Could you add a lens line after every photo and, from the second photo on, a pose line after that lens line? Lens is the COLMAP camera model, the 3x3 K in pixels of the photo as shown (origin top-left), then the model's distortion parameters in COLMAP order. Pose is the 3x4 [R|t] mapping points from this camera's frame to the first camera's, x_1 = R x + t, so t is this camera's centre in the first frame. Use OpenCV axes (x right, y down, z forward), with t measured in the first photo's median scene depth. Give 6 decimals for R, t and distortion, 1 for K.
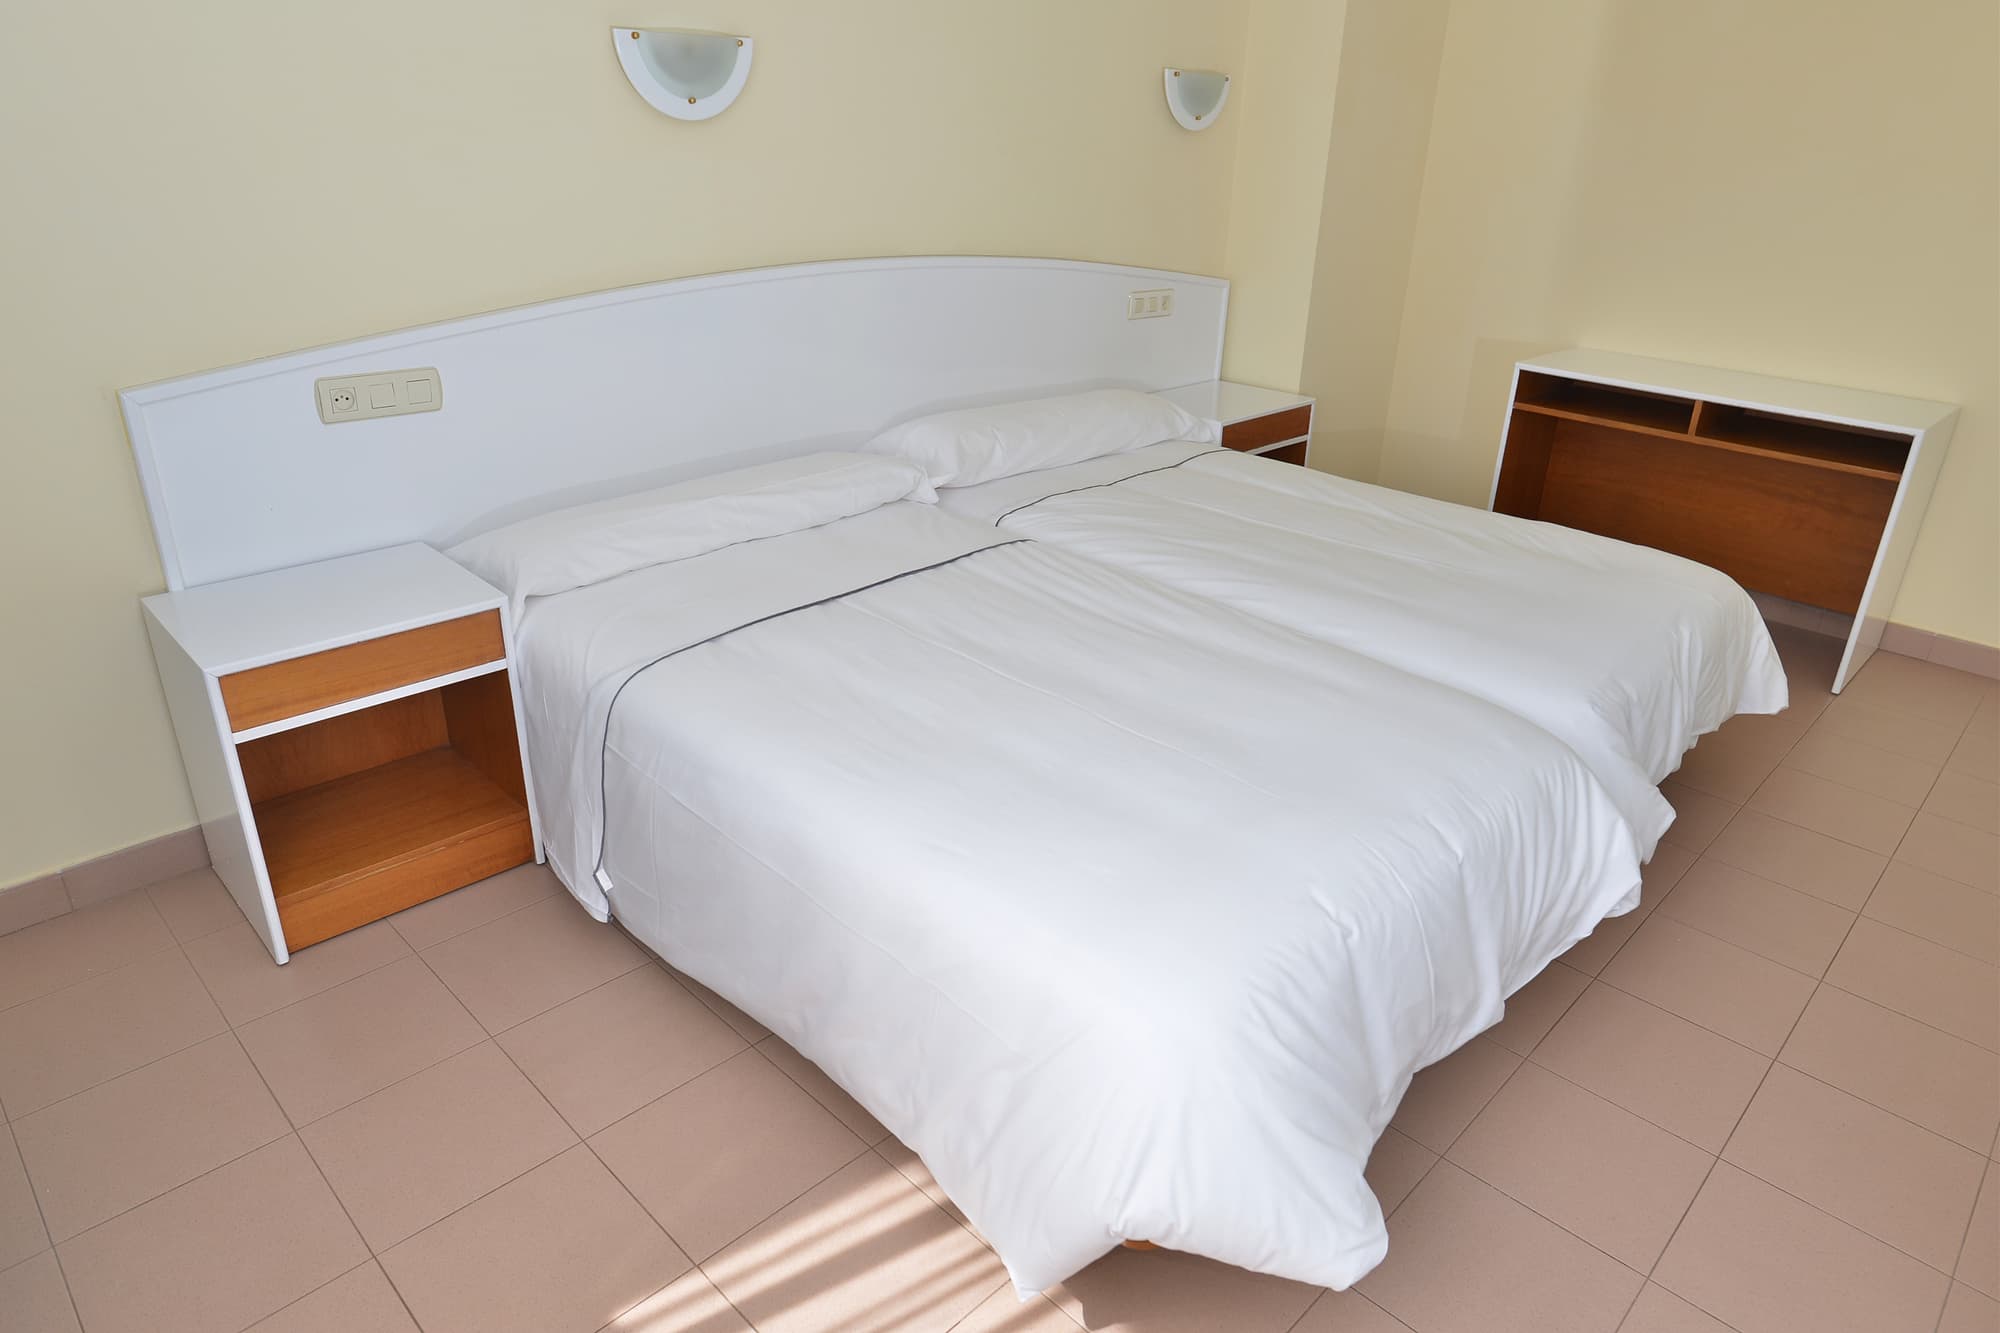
lens RADIAL K [[1178.8, 0, 1000.0], [0, 1178.8, 666.5], [0, 0, 1]] dist [-0.028460, -0.000033]
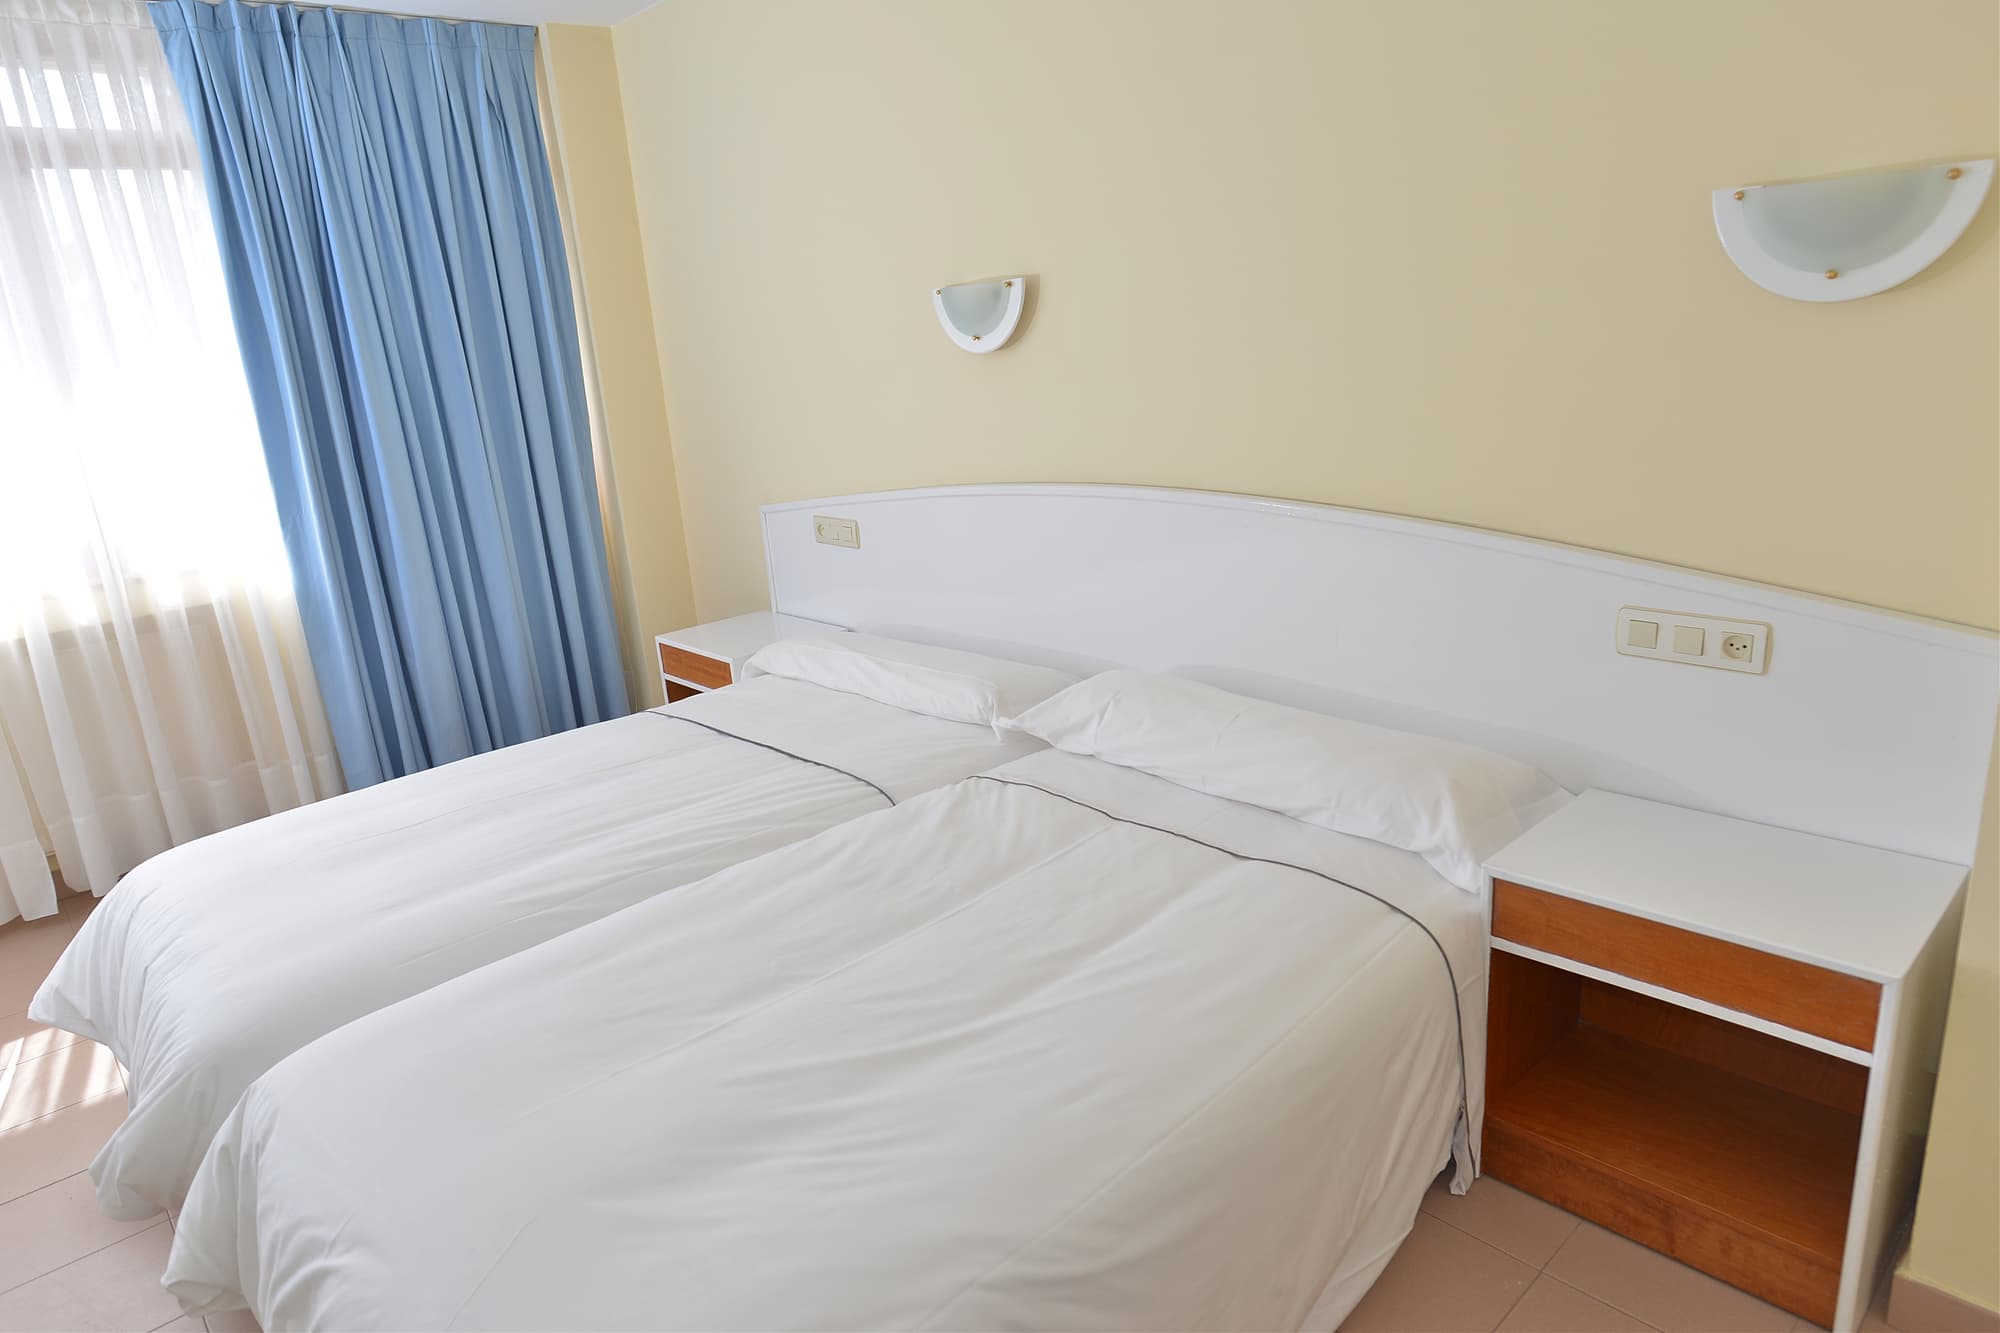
lens RADIAL K [[1211.5, 0, 1000.0], [0, 1211.5, 666.5], [0, 0, 1]] dist [0.000607, 0.000378]
pose [[-0.021401, 0.233771, -0.972056, 0.961519], [-0.363800, 0.903803, 0.225366, -0.458660], [0.931231, 0.358457, 0.065704, 1.035639]]
